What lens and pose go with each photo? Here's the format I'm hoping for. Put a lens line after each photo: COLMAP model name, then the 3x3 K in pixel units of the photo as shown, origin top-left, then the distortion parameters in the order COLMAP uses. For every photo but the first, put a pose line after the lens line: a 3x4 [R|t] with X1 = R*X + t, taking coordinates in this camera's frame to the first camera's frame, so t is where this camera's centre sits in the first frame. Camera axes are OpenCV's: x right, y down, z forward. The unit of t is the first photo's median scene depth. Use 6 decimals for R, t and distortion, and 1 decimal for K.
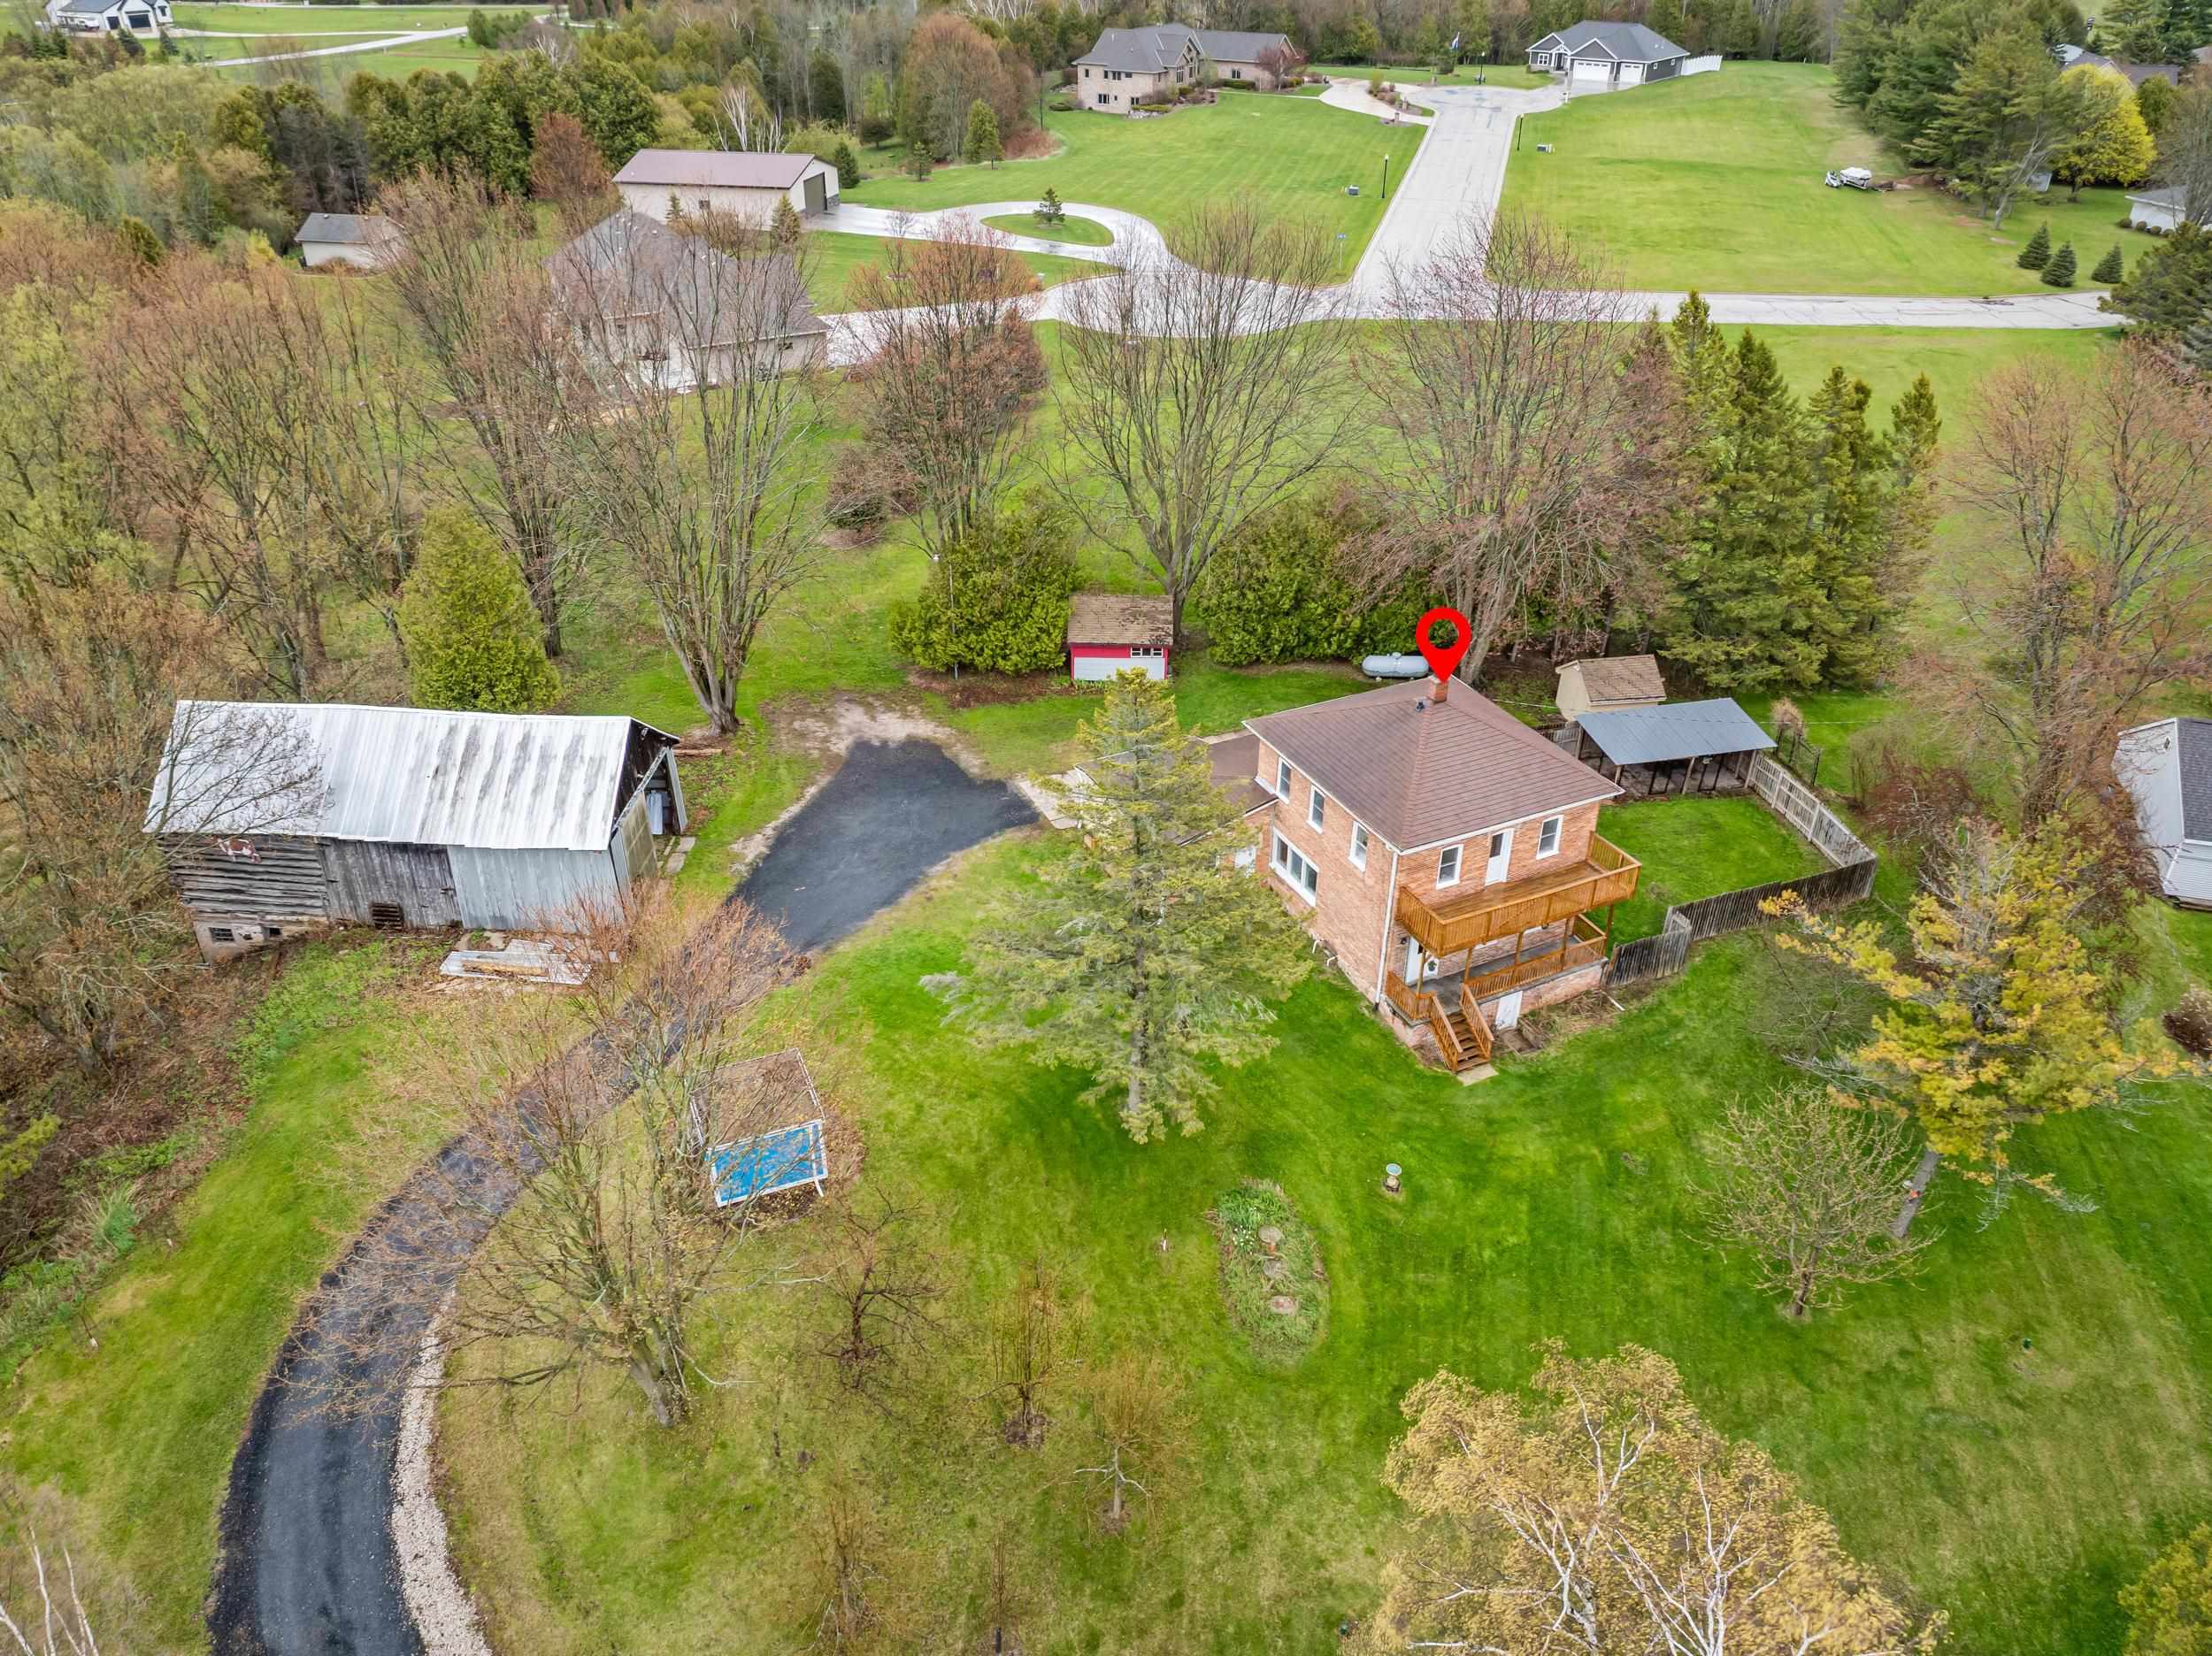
lens RADIAL K [[1550.3, 0, 1106.0], [0, 1550.3, 828.0], [0, 0, 1]] dist [-0.044328, -0.001044]
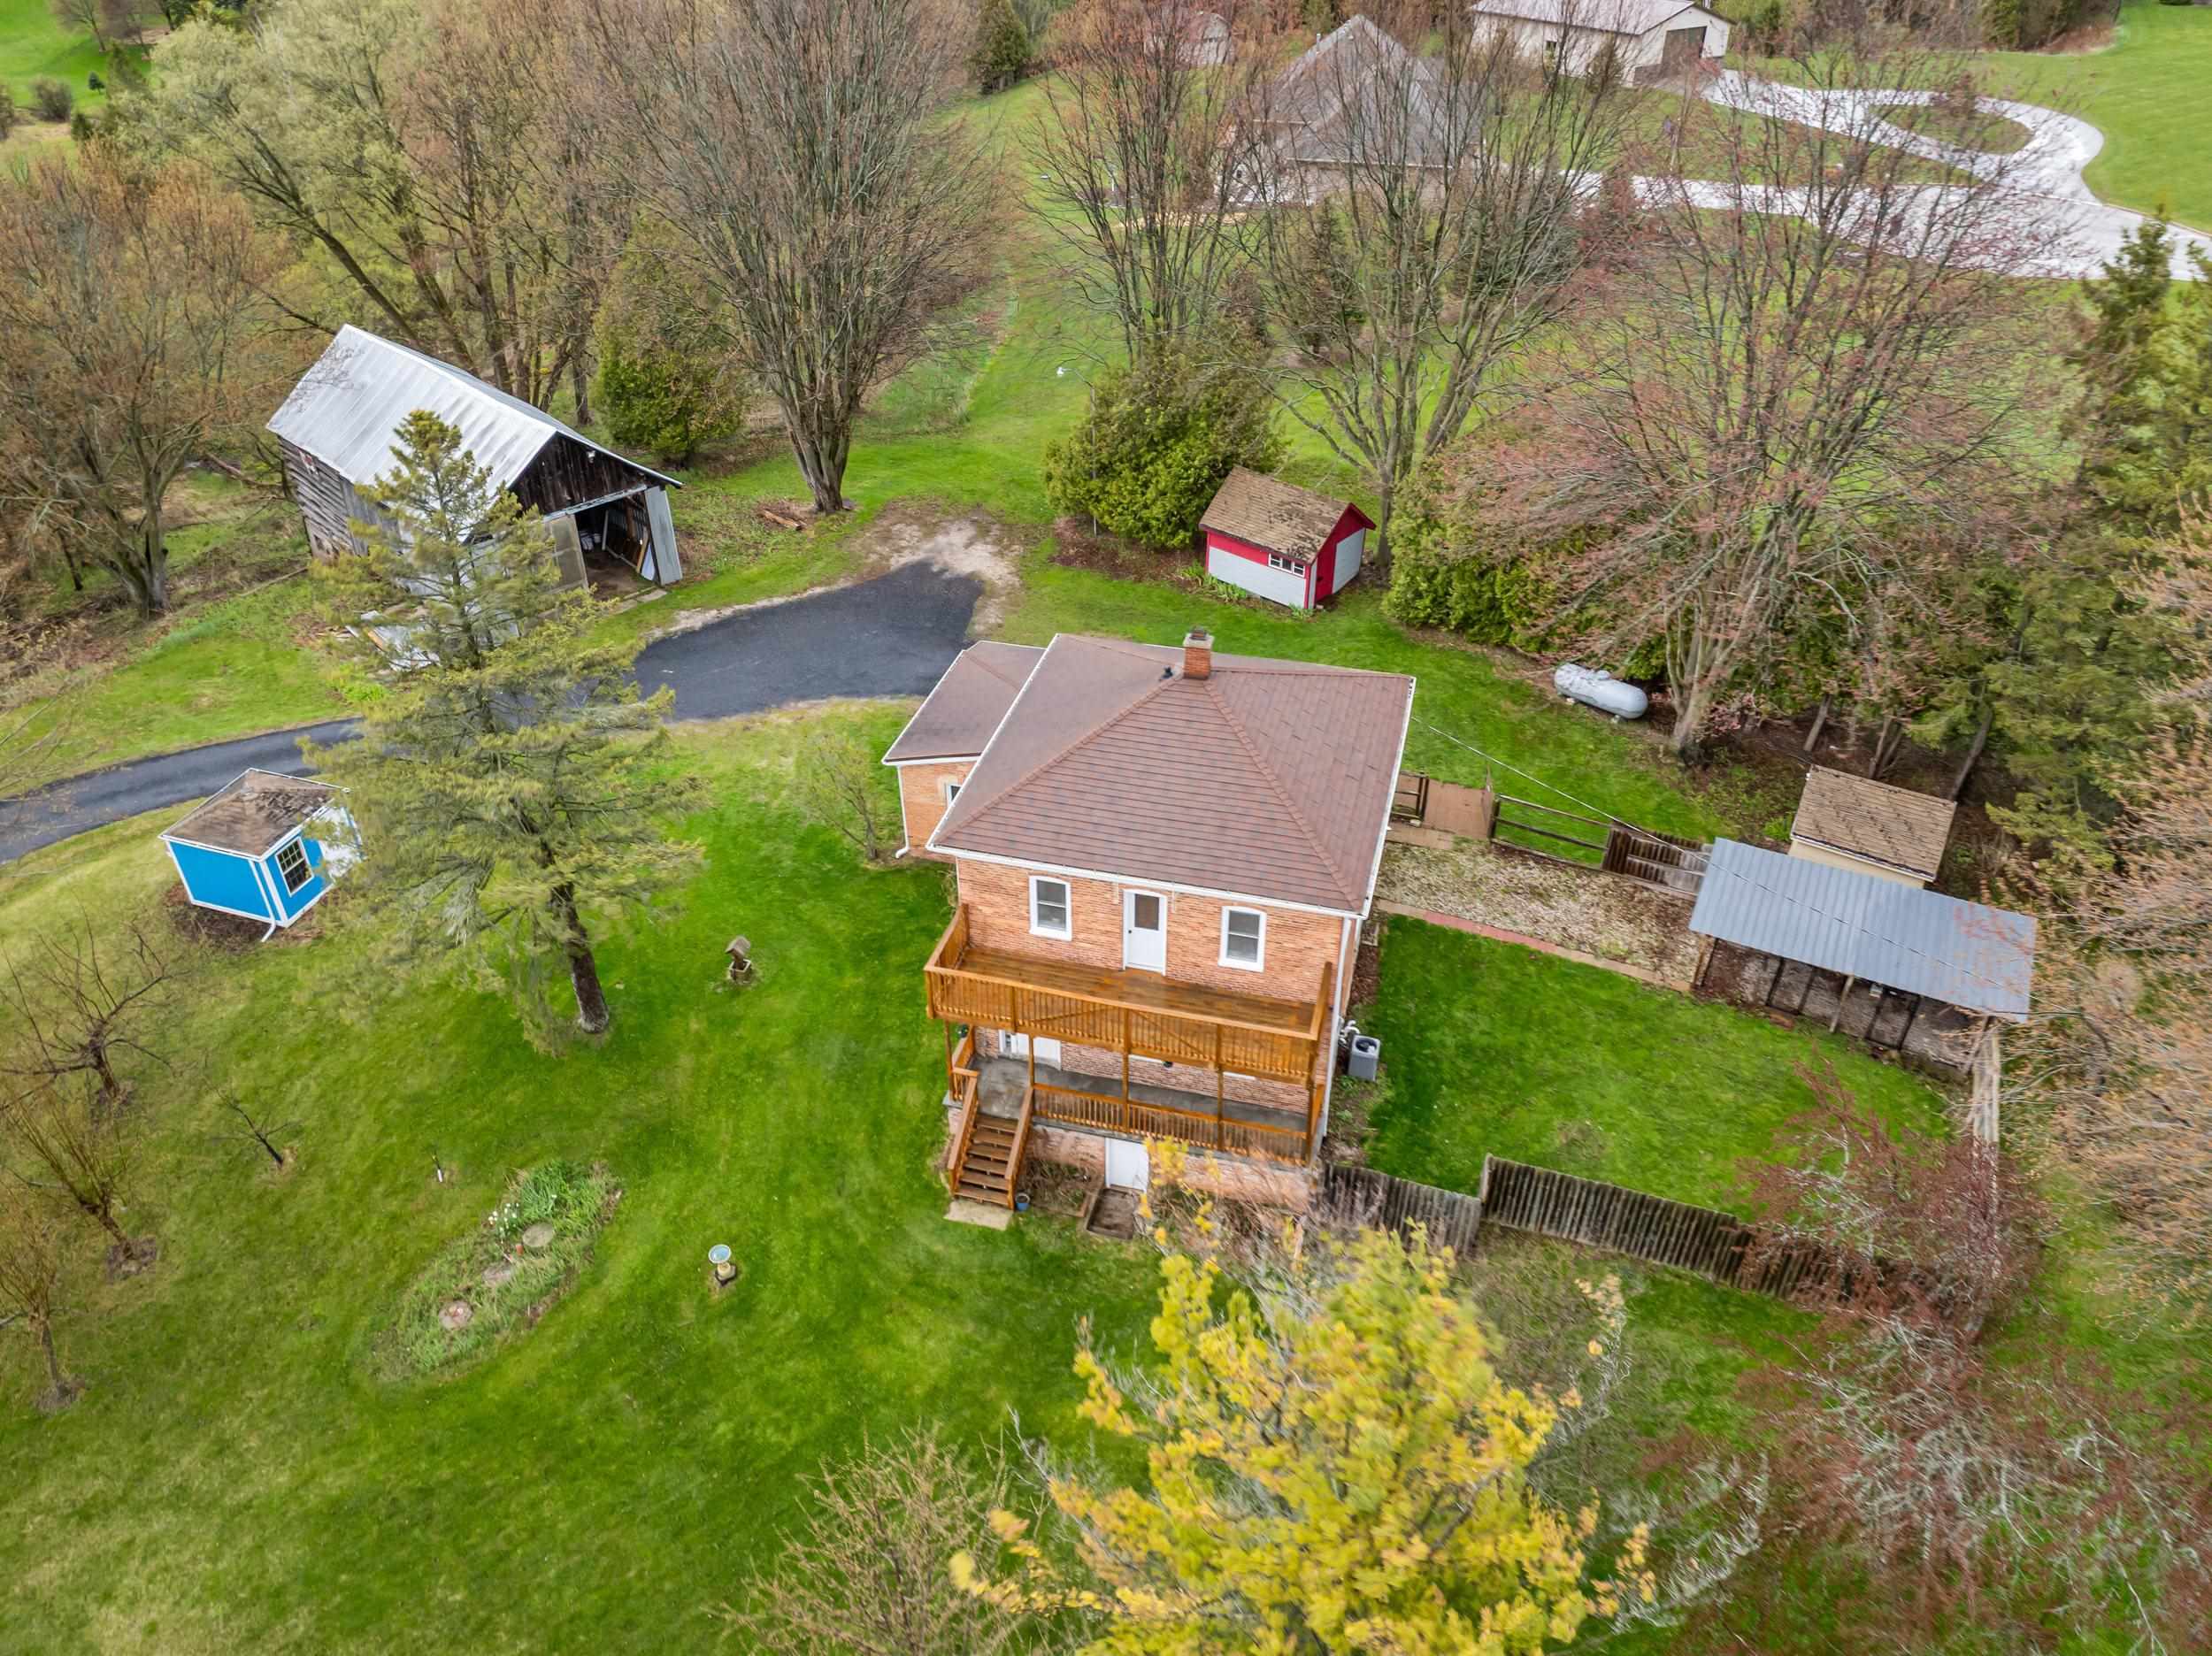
lens RADIAL K [[1556.4, 0, 1106.0], [0, 1556.4, 828.0], [0, 0, 1]] dist [-0.059246, 0.036360]
pose [[0.756140, 0.367478, -0.541490, 0.548155], [-0.339250, 0.927697, 0.155844, -0.109209], [0.559608, 0.065860, 0.826136, 0.445802]]
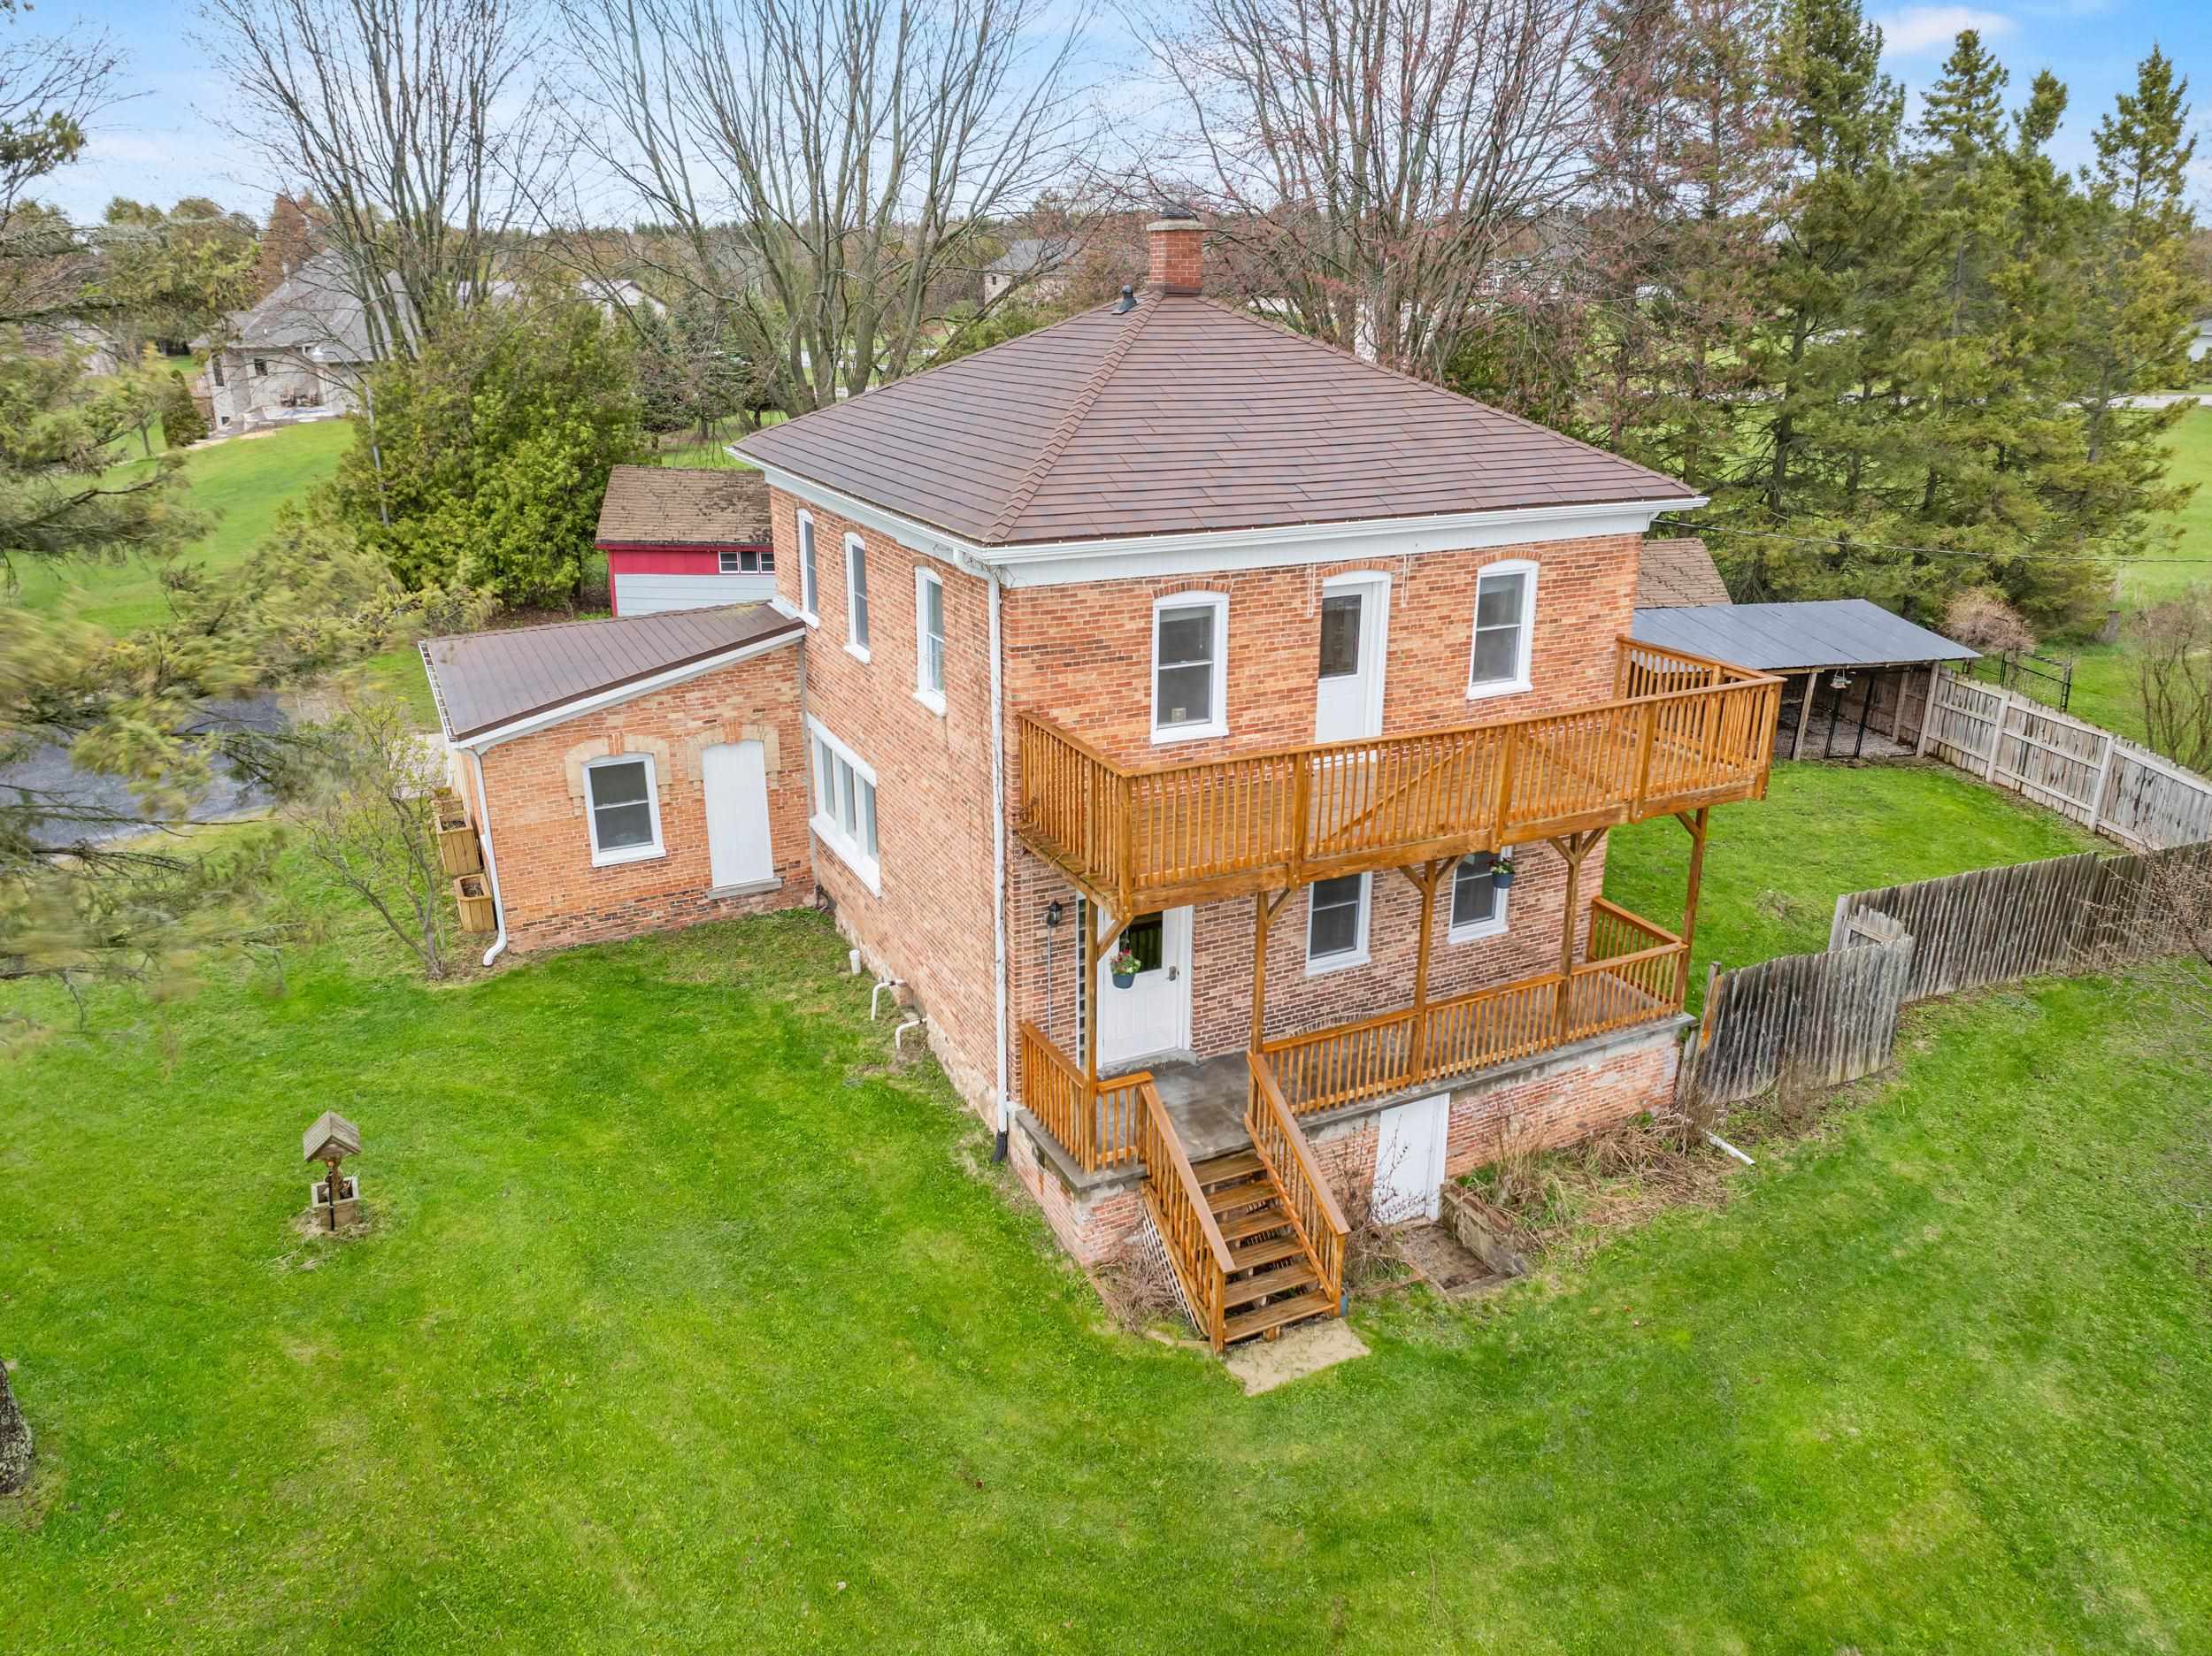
lens RADIAL K [[1550.3, 0, 1106.0], [0, 1550.3, 828.0], [0, 0, 1]] dist [-0.044328, -0.001044]
pose [[0.999966, -0.004579, 0.006921, 0.191631], [0.005905, 0.978582, -0.205771, 0.115199], [-0.005831, 0.205805, 0.978576, 0.656521]]
